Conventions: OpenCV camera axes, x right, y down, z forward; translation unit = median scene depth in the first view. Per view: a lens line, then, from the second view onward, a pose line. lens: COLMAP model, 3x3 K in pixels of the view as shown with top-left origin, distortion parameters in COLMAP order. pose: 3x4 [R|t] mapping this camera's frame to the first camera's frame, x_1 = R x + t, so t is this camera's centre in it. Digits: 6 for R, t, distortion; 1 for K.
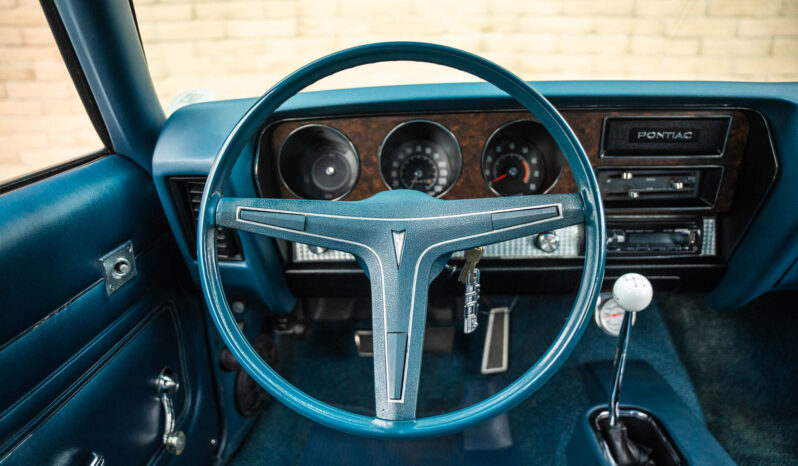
lens RADIAL K [[544.2, 0, 399.0], [0, 544.2, 233.0], [0, 0, 1]] dist [-0.163292, 0.107248]
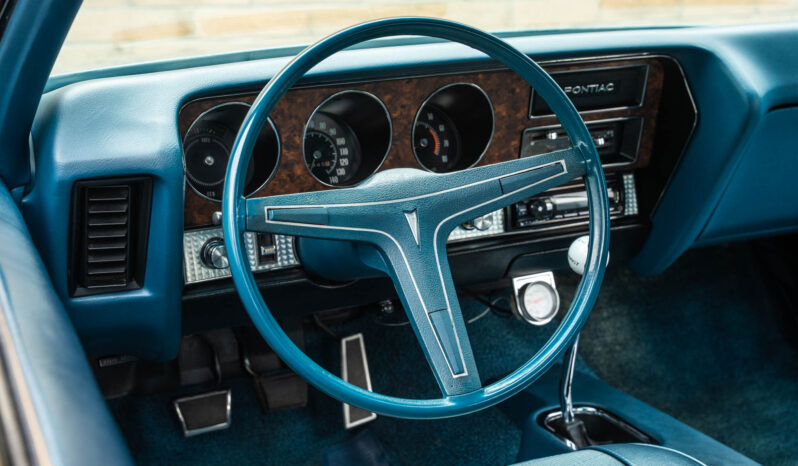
lens RADIAL K [[1061.8, 0, 399.0], [0, 1061.8, 233.0], [0, 0, 1]] dist [0.028538, 0.032984]
pose [[0.878303, -0.115842, 0.463859, -0.675210], [0.133008, 0.991105, -0.004333, 0.030763], [-0.459231, 0.065503, 0.885899, -0.493060]]
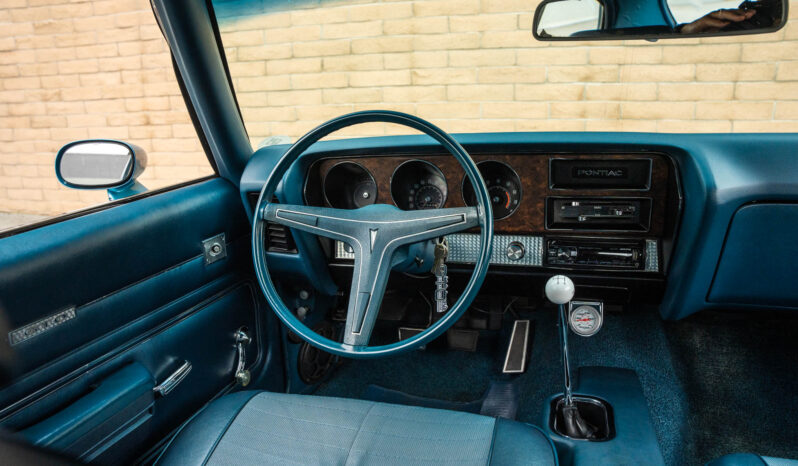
lens RADIAL K [[544.2, 0, 399.0], [0, 544.2, 233.0], [0, 0, 1]] dist [-0.163292, 0.107248]
pose [[0.970416, 0.046327, -0.236953, 0.329923], [-0.064275, 0.995573, -0.068584, 0.081669], [0.232727, 0.081785, 0.969097, -0.369320]]
